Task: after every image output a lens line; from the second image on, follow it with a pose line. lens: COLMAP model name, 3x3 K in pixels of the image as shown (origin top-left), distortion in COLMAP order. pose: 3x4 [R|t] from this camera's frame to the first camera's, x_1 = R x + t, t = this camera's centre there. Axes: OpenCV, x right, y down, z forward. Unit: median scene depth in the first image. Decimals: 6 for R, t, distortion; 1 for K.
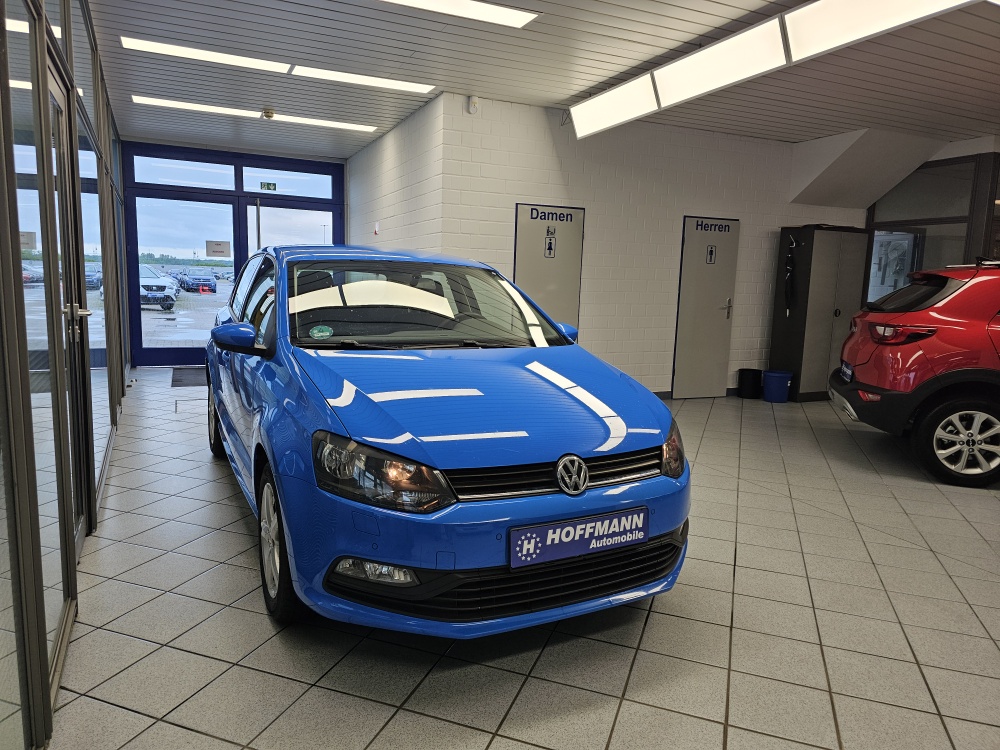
lens RADIAL K [[661.6, 0, 500.6], [0, 661.6, 367.9], [0, 0, 1]] dist [0.077549, -0.085884]
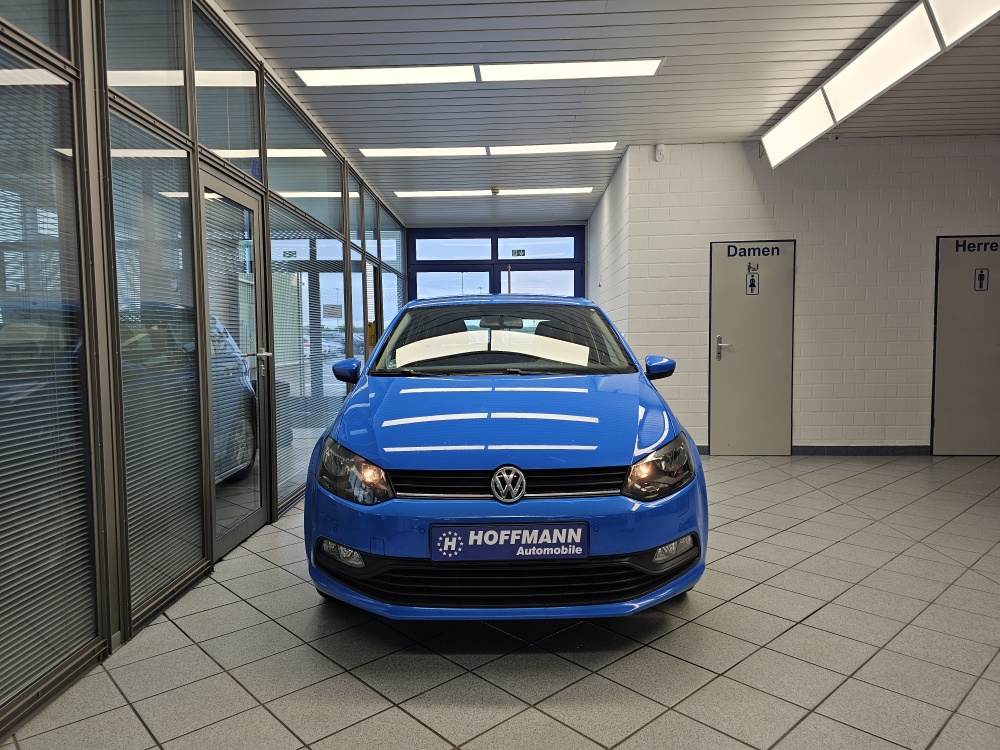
lens RADIAL K [[661.6, 0, 500.6], [0, 661.6, 367.9], [0, 0, 1]] dist [0.077549, -0.085884]
pose [[0.893133, -0.019155, -0.449385, 0.558980], [-0.019387, 0.996525, -0.081007, 0.059780], [0.449375, 0.081062, 0.889658, 0.030717]]
